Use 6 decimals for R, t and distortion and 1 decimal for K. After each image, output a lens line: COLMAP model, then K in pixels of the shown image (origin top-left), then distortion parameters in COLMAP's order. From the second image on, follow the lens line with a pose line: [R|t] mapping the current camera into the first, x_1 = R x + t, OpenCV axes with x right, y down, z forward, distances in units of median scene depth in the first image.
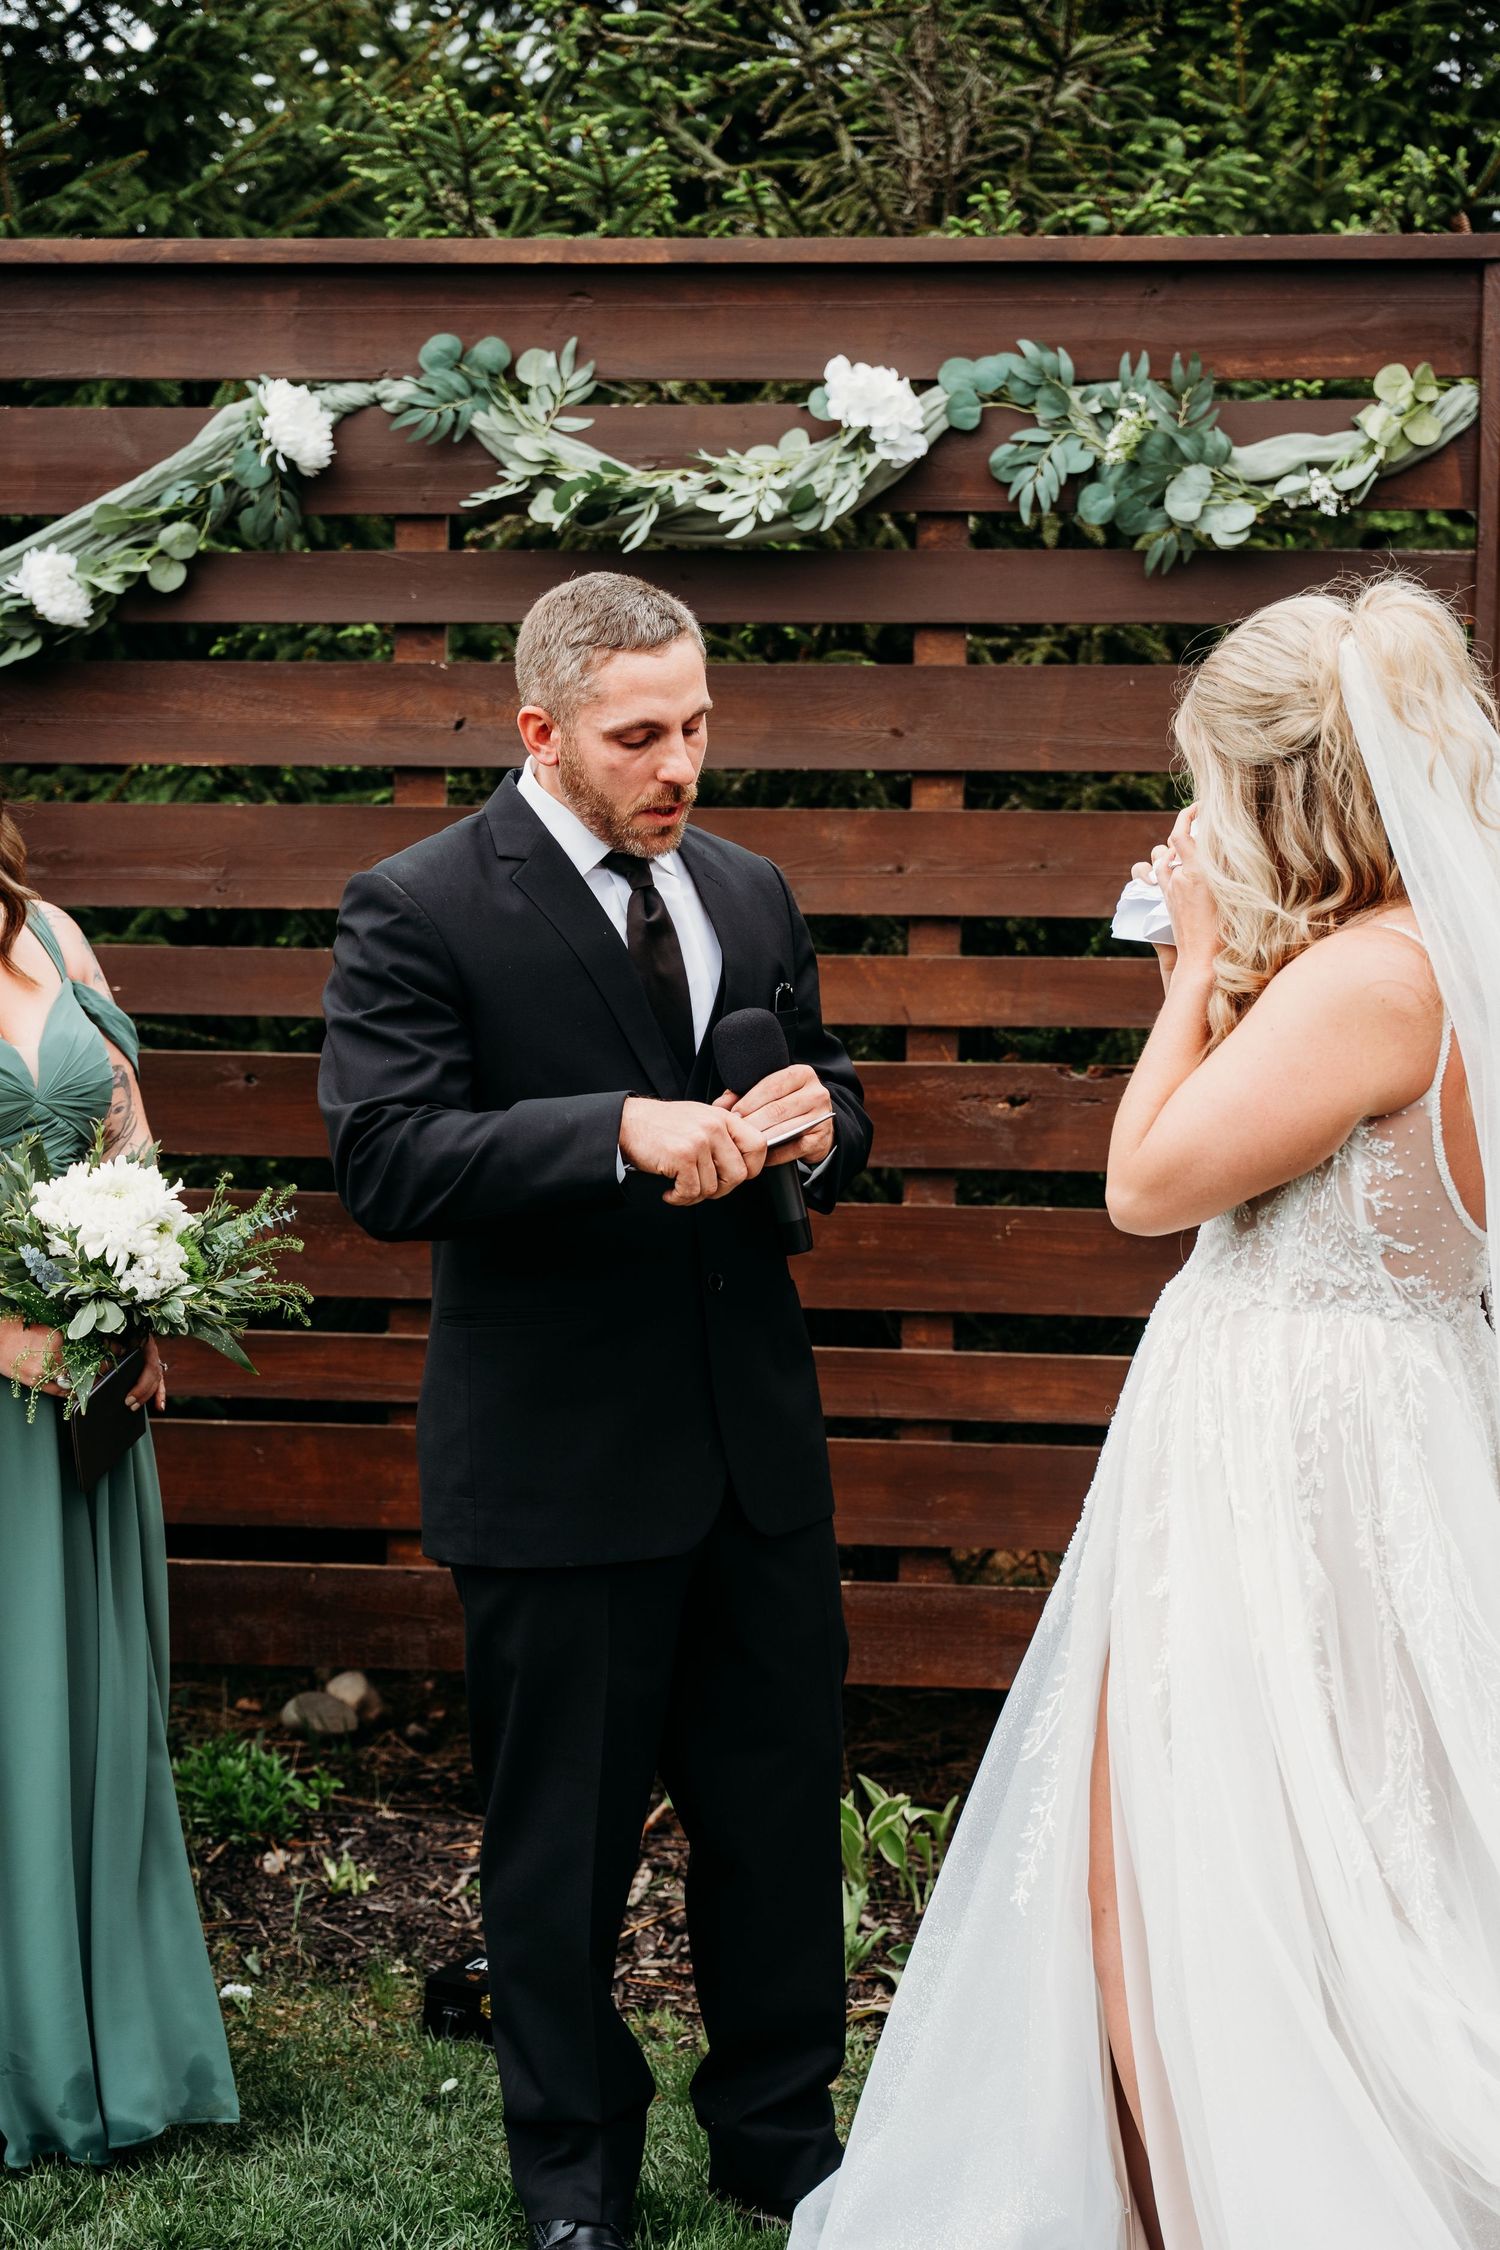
lens RADIAL K [[3508.5, 0, 751.9], [0, 3508.5, 1149.3], [0, 0, 1]] dist [0.020443, 0.000000]
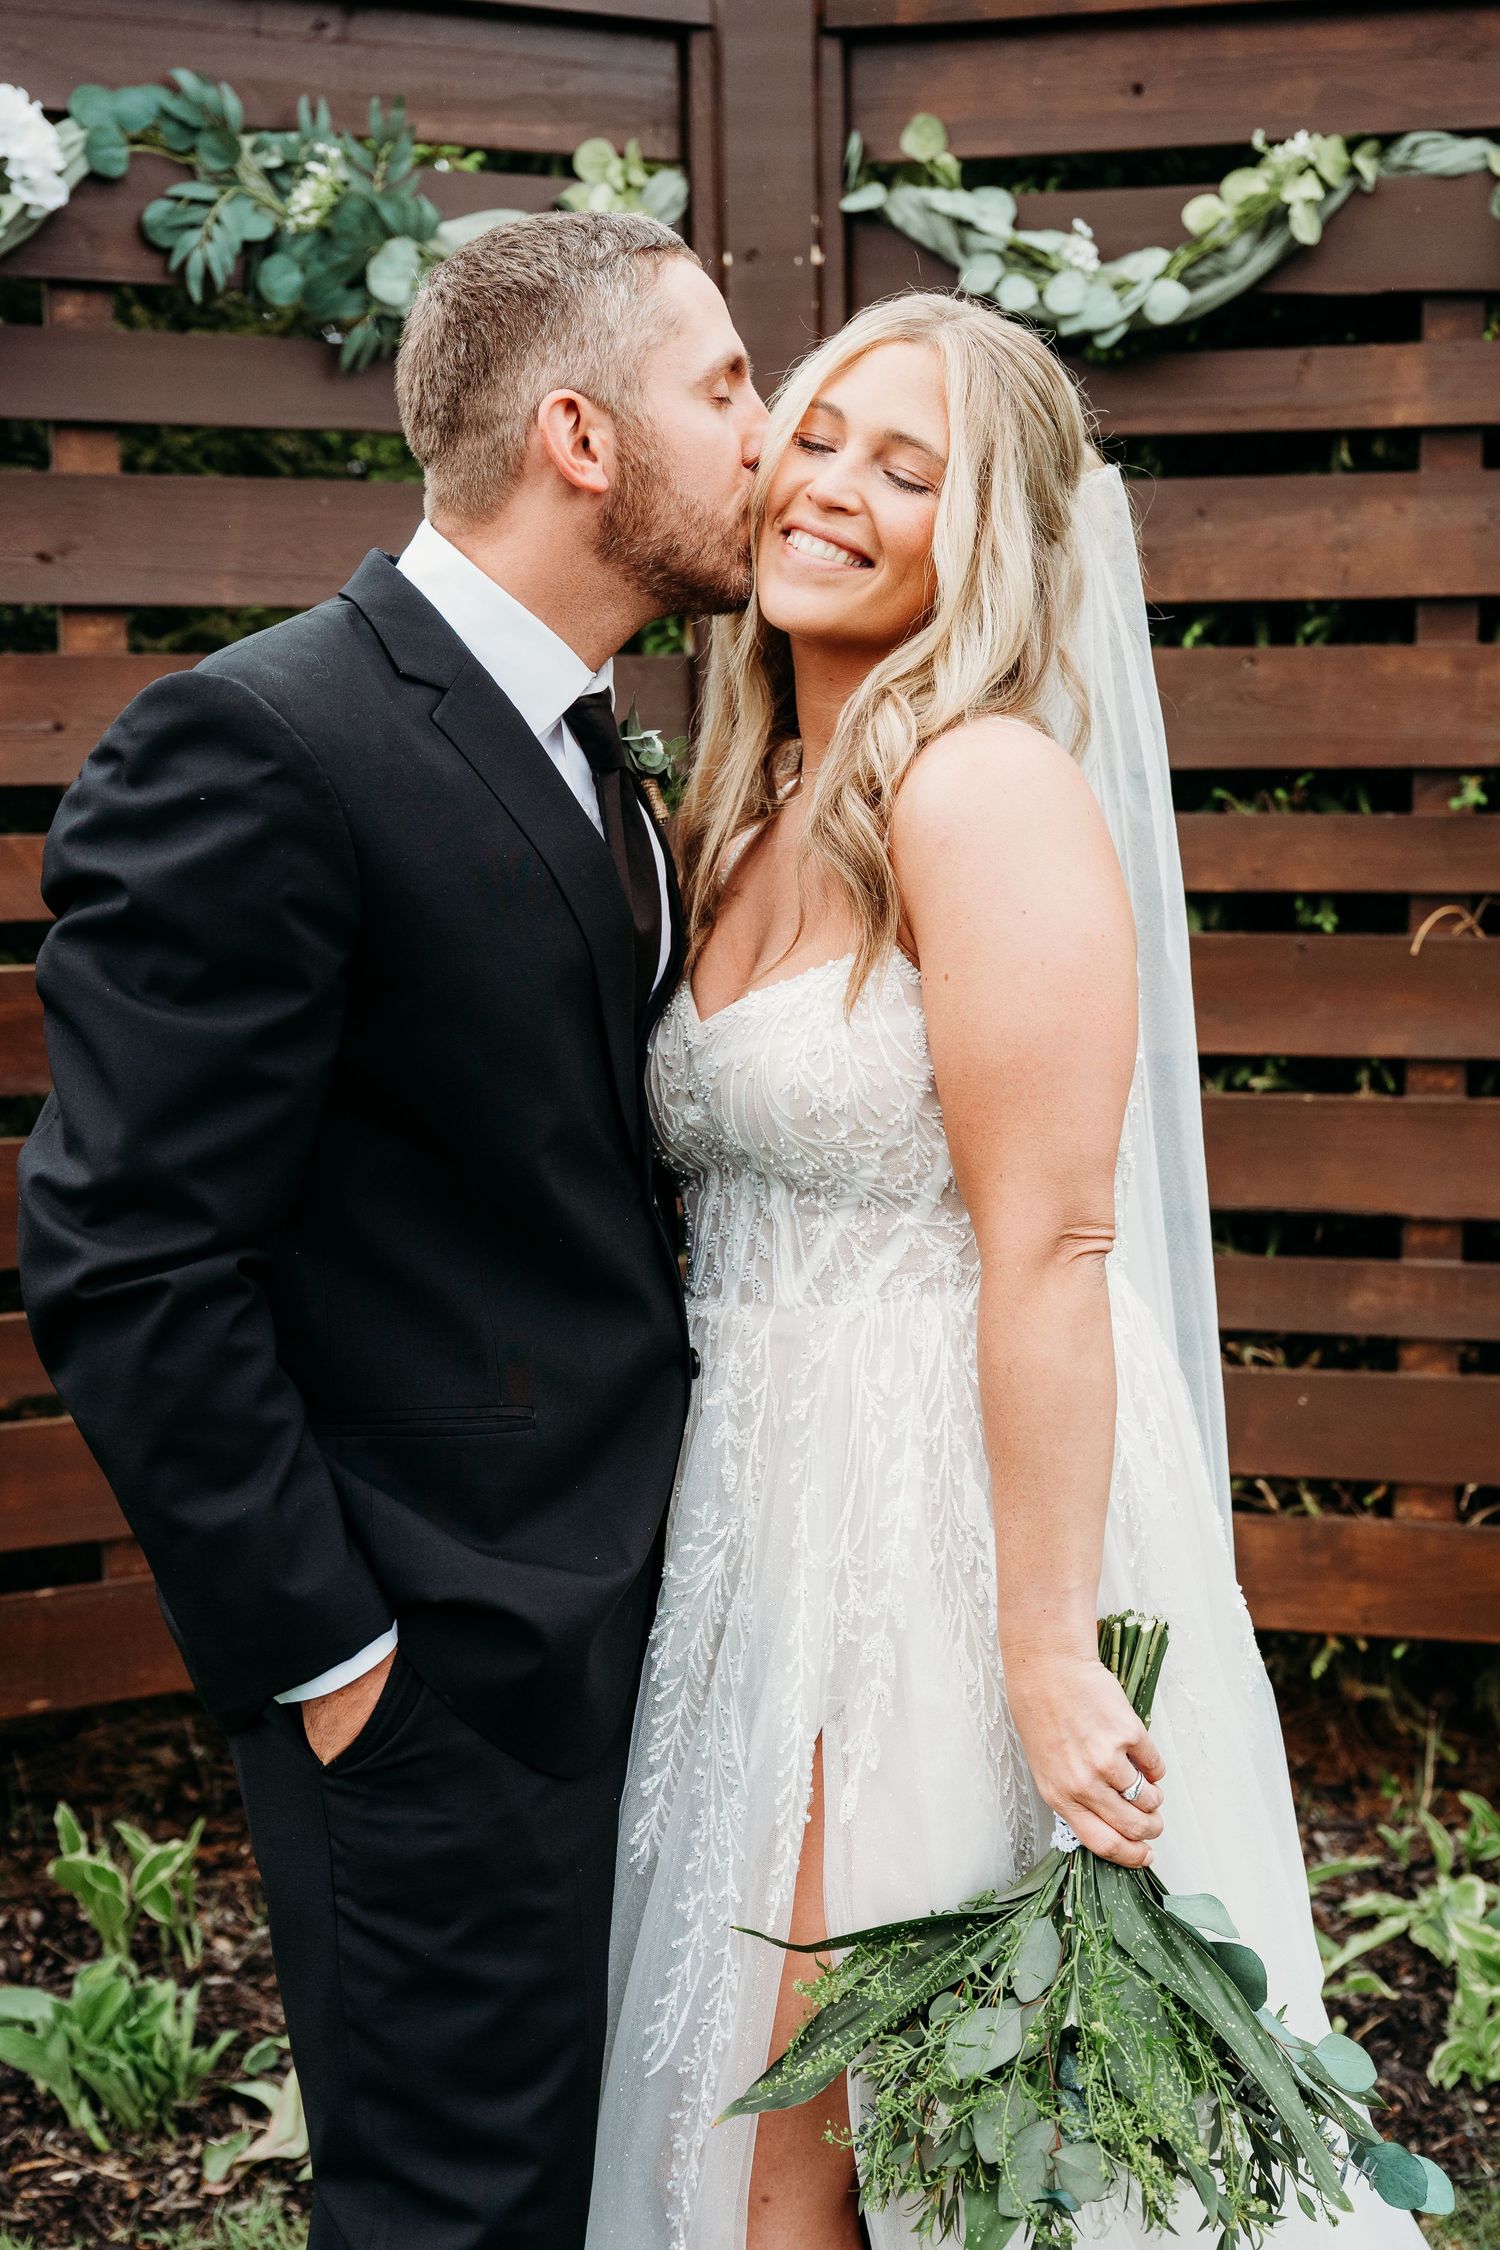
lens RADIAL K [[2628.1, 0, 764.0], [0, 2628.1, 1122.6], [0, 0, 1]] dist [0.013031, 0.000000]
pose [[0.864129, -0.093968, 0.494419, -0.127102], [0.061414, 0.994761, 0.081724, -0.028283], [-0.499508, -0.040256, 0.865373, 0.384703]]
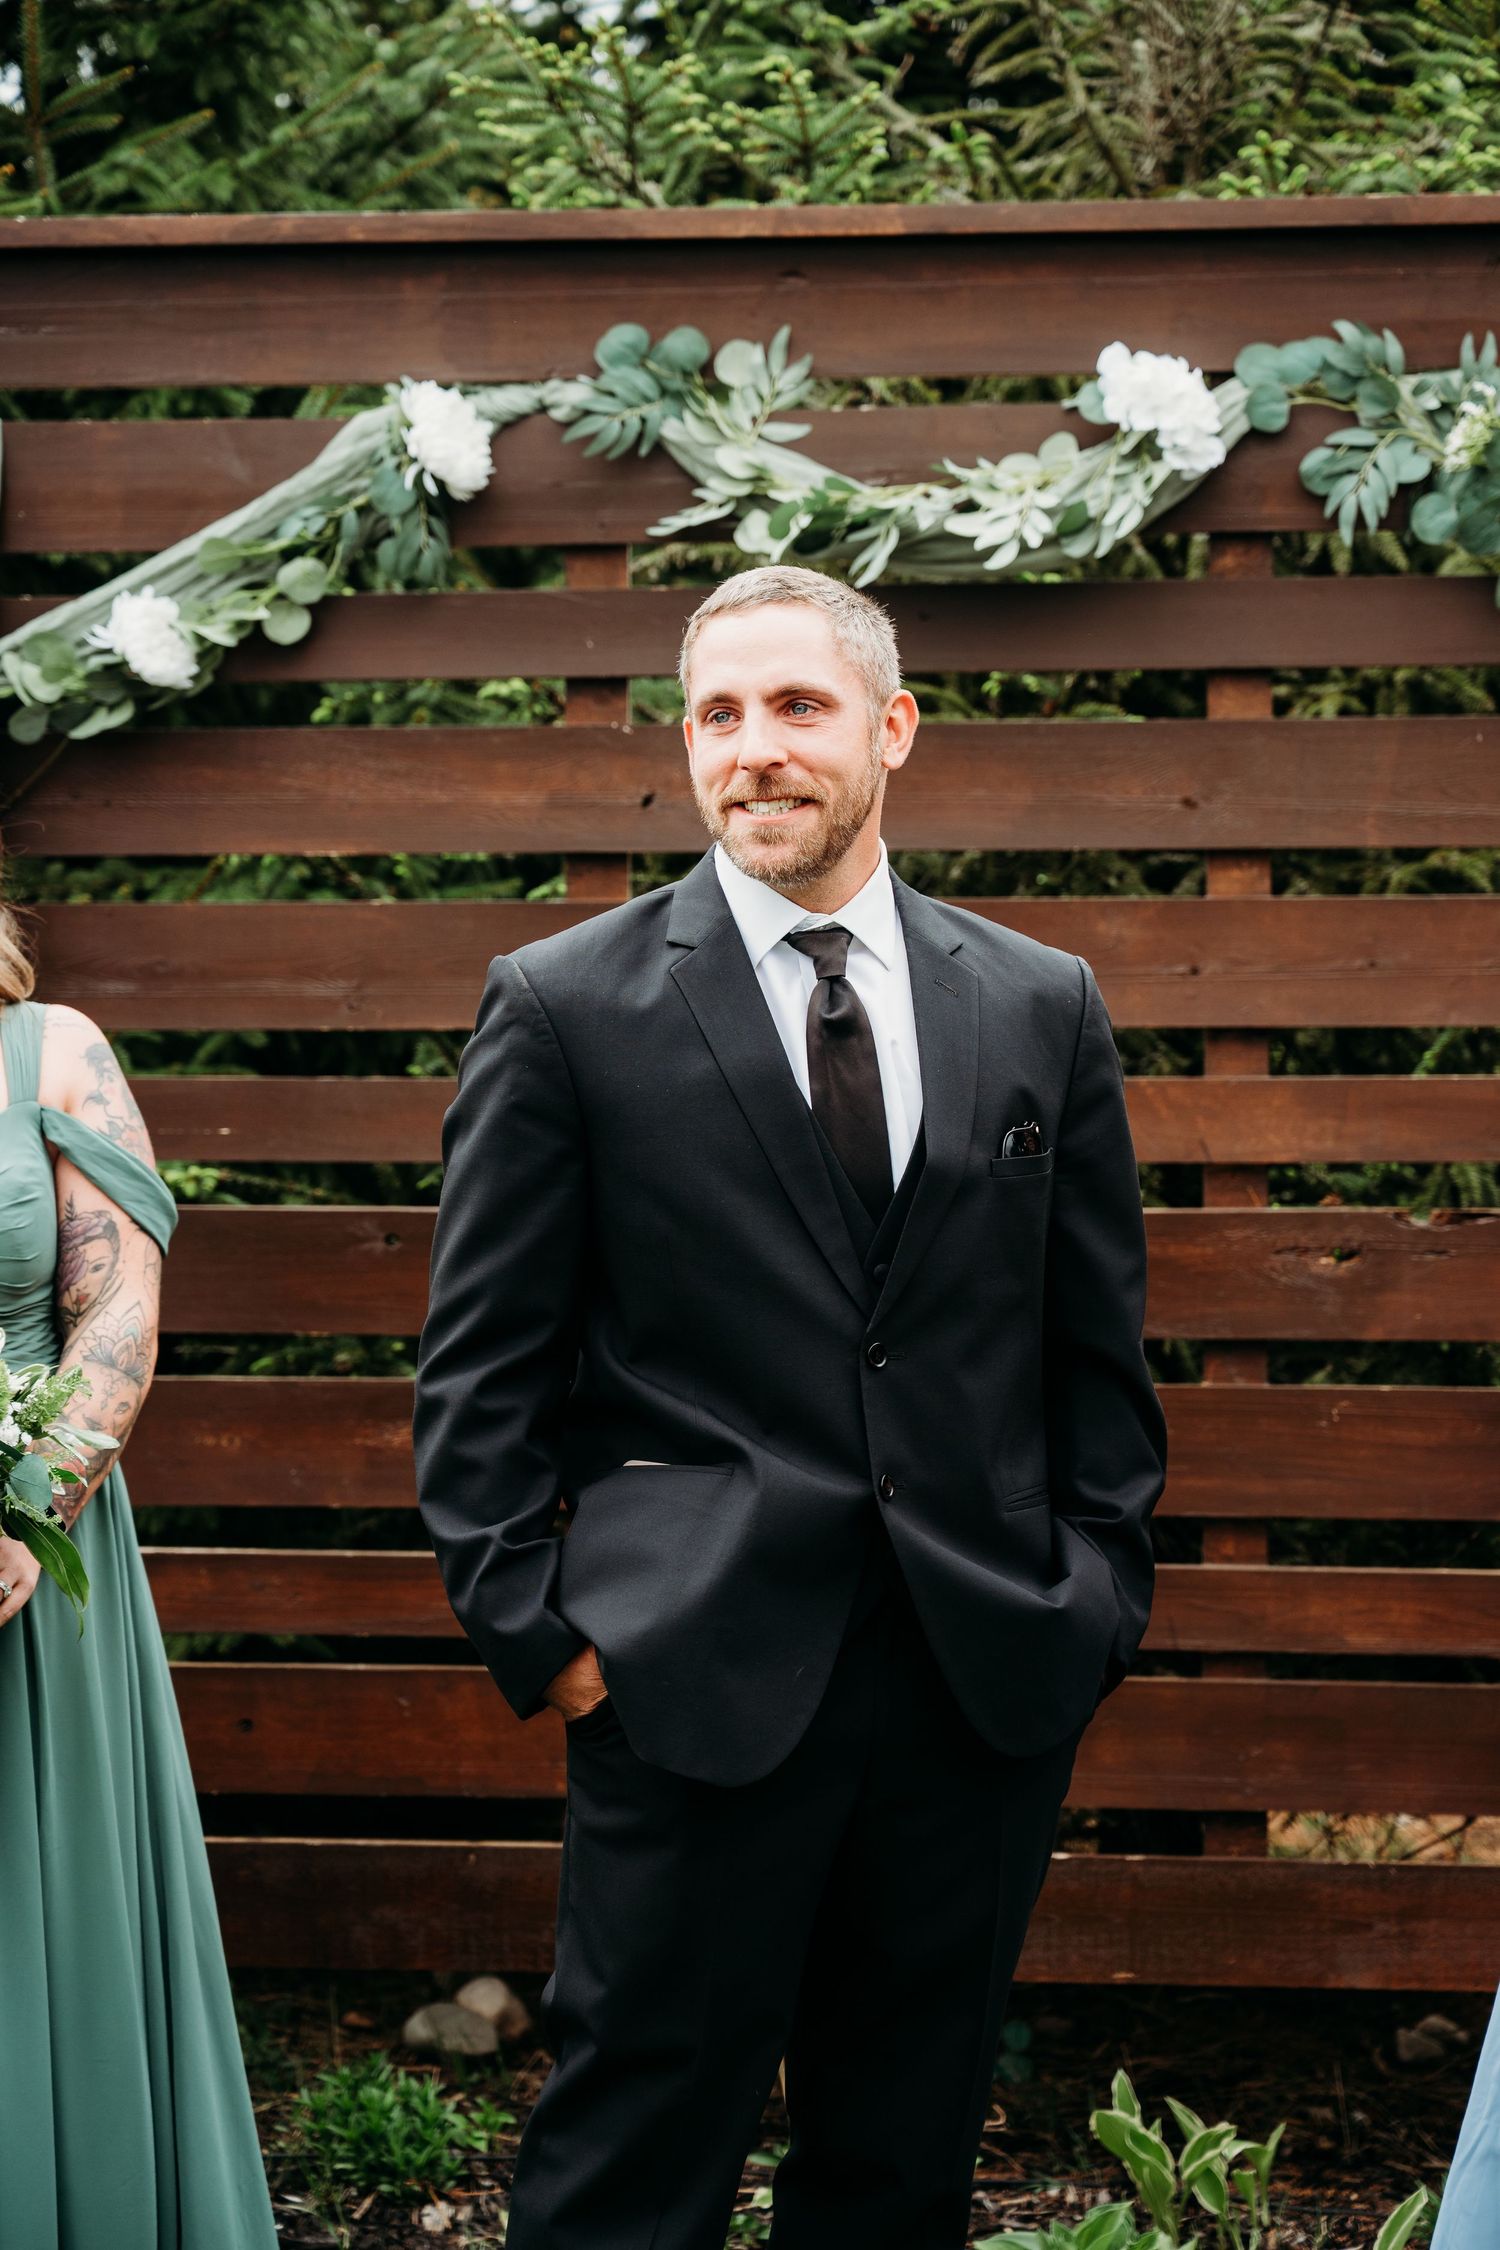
lens RADIAL K [[4318.0, 0, 764.6], [0, 4318.0, 1136.5], [0, 0, 1]] dist [0.030546, 0.000000]
pose [[0.999908, -0.013392, -0.002259, -0.055422], [0.013283, 0.998991, -0.042901, -0.000035], [0.002831, 0.042867, 0.999077, 0.004300]]
